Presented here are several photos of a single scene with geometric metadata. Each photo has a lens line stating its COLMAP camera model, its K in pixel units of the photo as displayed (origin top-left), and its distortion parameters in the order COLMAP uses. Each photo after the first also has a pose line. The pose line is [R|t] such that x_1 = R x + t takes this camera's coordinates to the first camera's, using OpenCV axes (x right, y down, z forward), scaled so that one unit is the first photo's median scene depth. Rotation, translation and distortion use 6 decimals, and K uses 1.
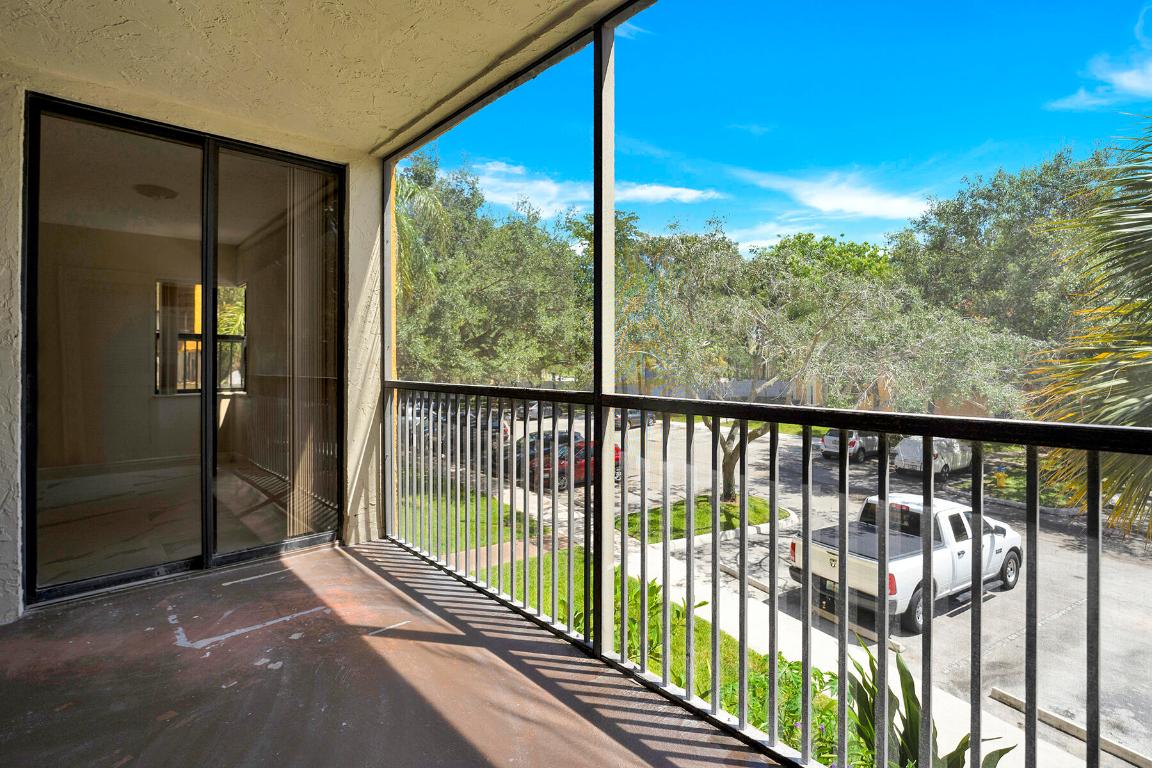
lens RADIAL K [[526.8, 0, 574.8], [0, 526.8, 382.2], [0, 0, 1]] dist [-0.016379, 0.000582]
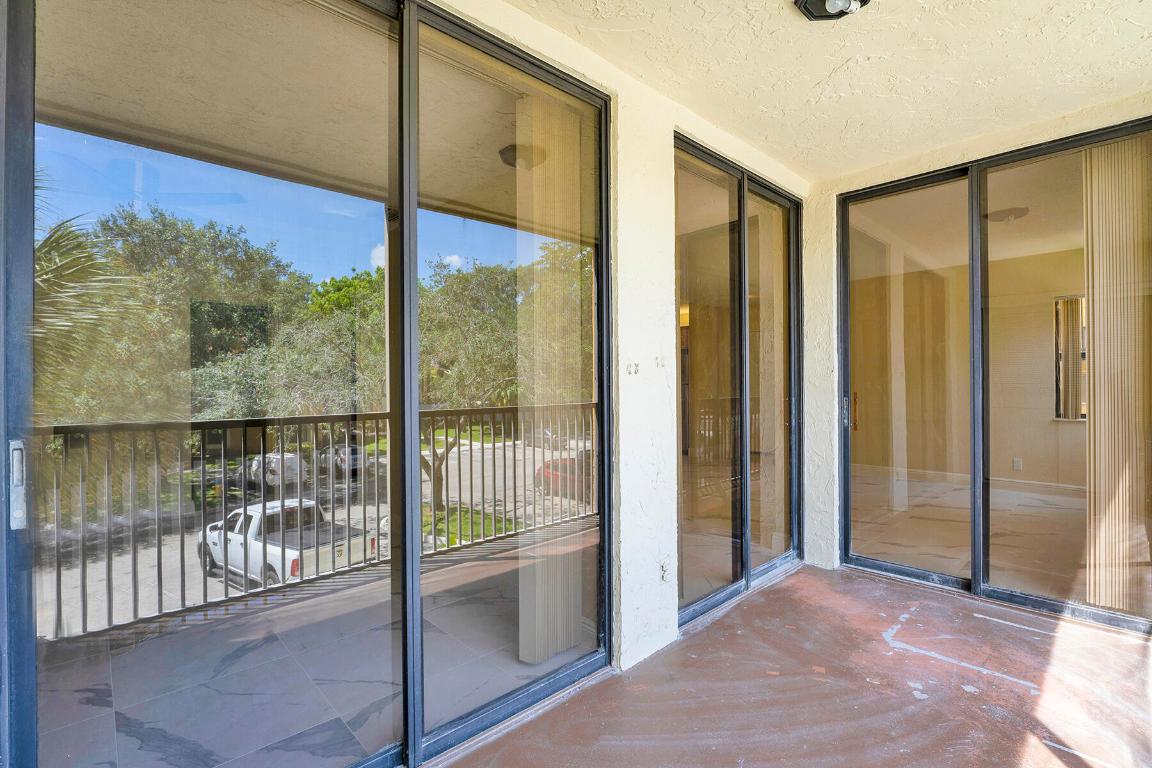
lens RADIAL K [[526.8, 0, 574.8], [0, 526.8, 382.2], [0, 0, 1]] dist [-0.016379, 0.000582]
pose [[0.016373, -0.003095, -0.999861, 0.298647], [-0.036712, 0.999319, -0.003694, -0.016335], [0.999192, 0.036768, 0.016248, 0.227695]]
